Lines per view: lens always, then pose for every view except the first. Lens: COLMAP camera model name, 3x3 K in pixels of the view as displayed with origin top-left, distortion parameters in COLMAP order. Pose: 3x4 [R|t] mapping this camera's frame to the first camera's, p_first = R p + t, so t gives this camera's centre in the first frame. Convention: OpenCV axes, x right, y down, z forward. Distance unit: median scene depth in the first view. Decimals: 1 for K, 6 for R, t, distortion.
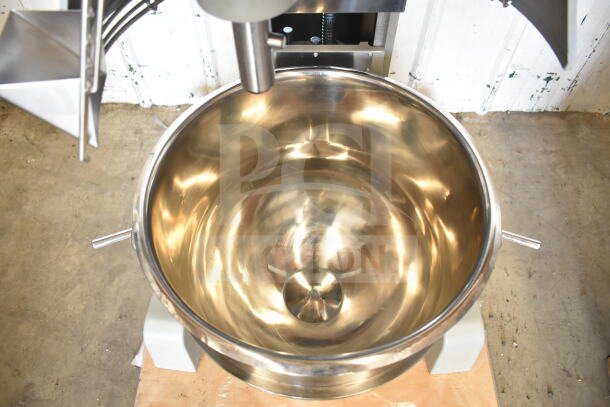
lens RADIAL K [[465.1, 0, 302.3], [0, 465.1, 204.0], [0, 0, 1]] dist [-0.018183, 0.009575]
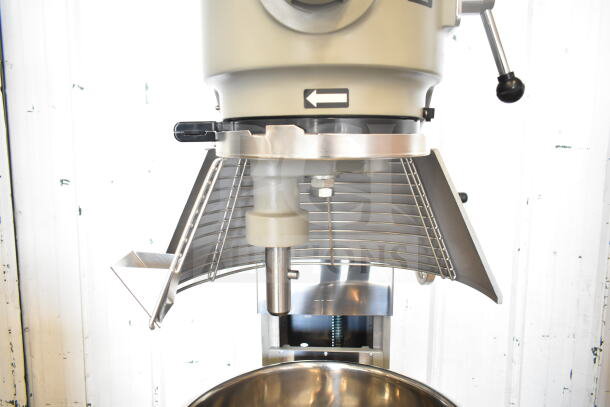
lens RADIAL K [[465.1, 0, 304.2], [0, 465.1, 200.1], [0, 0, 1]] dist [-0.018183, 0.009575]
pose [[0.998741, 0.009892, -0.049175, 0.016314], [-0.043881, 0.647238, -0.761024, 0.203694], [0.024300, 0.762224, 0.646858, -0.058144]]
